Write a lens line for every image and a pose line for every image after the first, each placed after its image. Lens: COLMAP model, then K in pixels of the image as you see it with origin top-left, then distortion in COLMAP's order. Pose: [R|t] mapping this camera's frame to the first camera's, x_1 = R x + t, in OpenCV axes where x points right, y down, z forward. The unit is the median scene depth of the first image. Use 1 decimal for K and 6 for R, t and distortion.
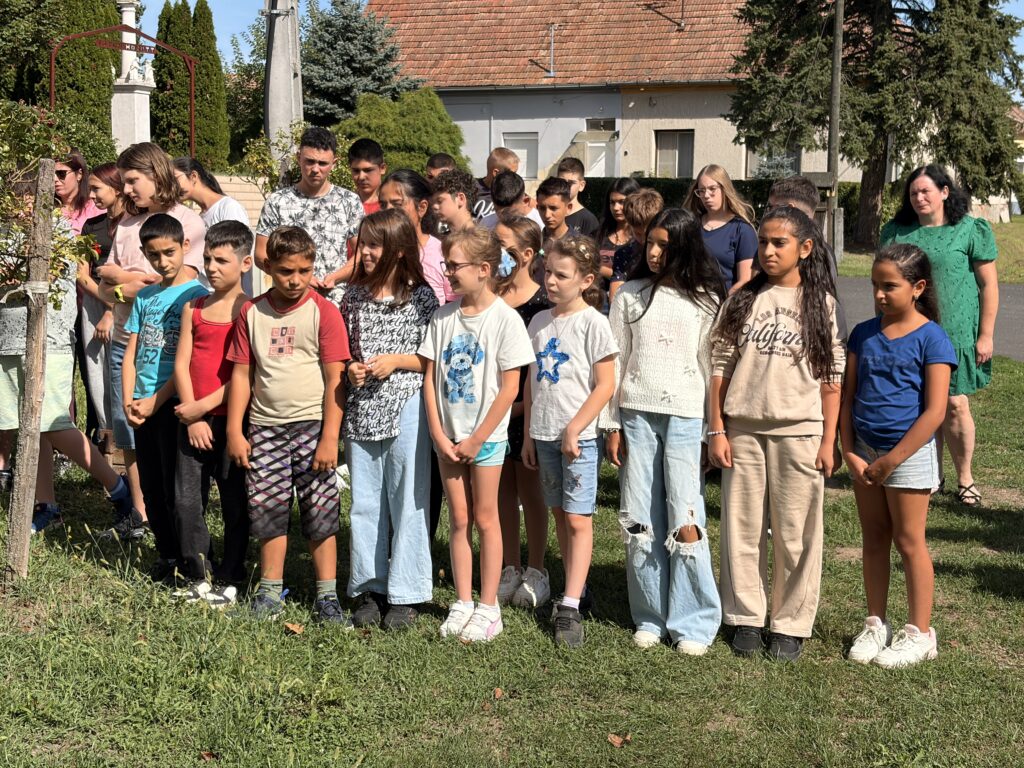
lens RADIAL K [[1543.1, 0, 514.3], [0, 1543.1, 376.7], [0, 0, 1]] dist [0.043846, 0.000000]
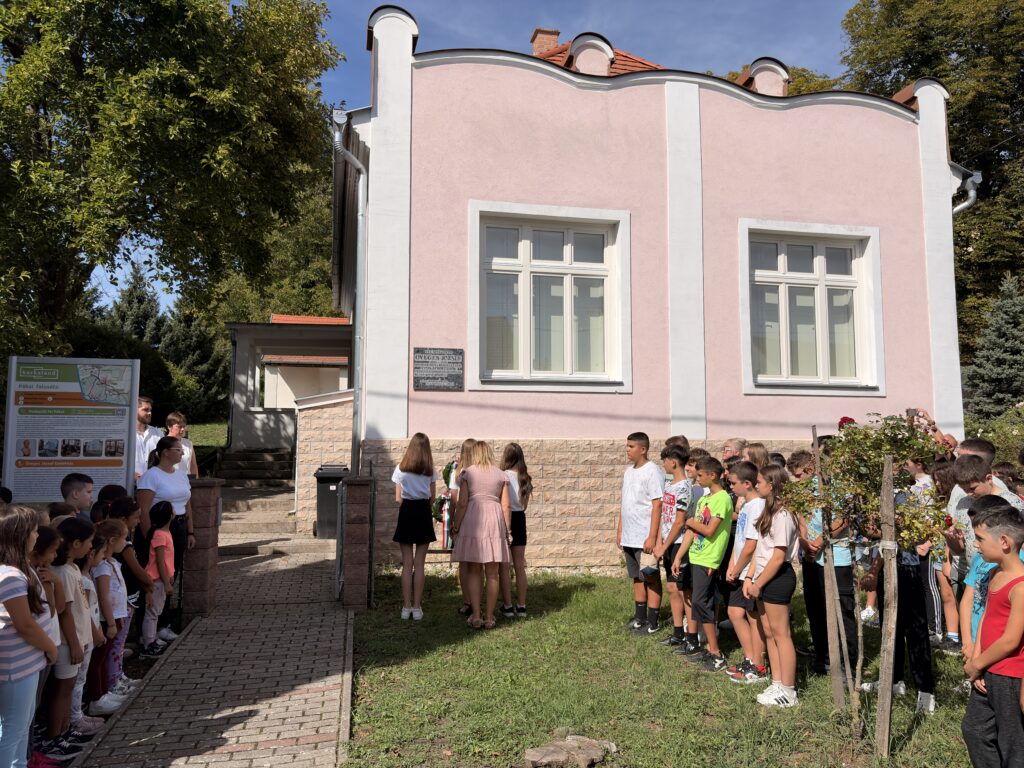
lens RADIAL K [[768.2, 0, 511.9], [0, 768.2, 386.9], [0, 0, 1]] dist [0.050416, -0.041773]
pose [[0.346058, -0.088027, -0.934074, 0.218496], [-0.105586, 0.985610, -0.132002, -0.061401], [0.932253, 0.144306, 0.331784, 0.393137]]
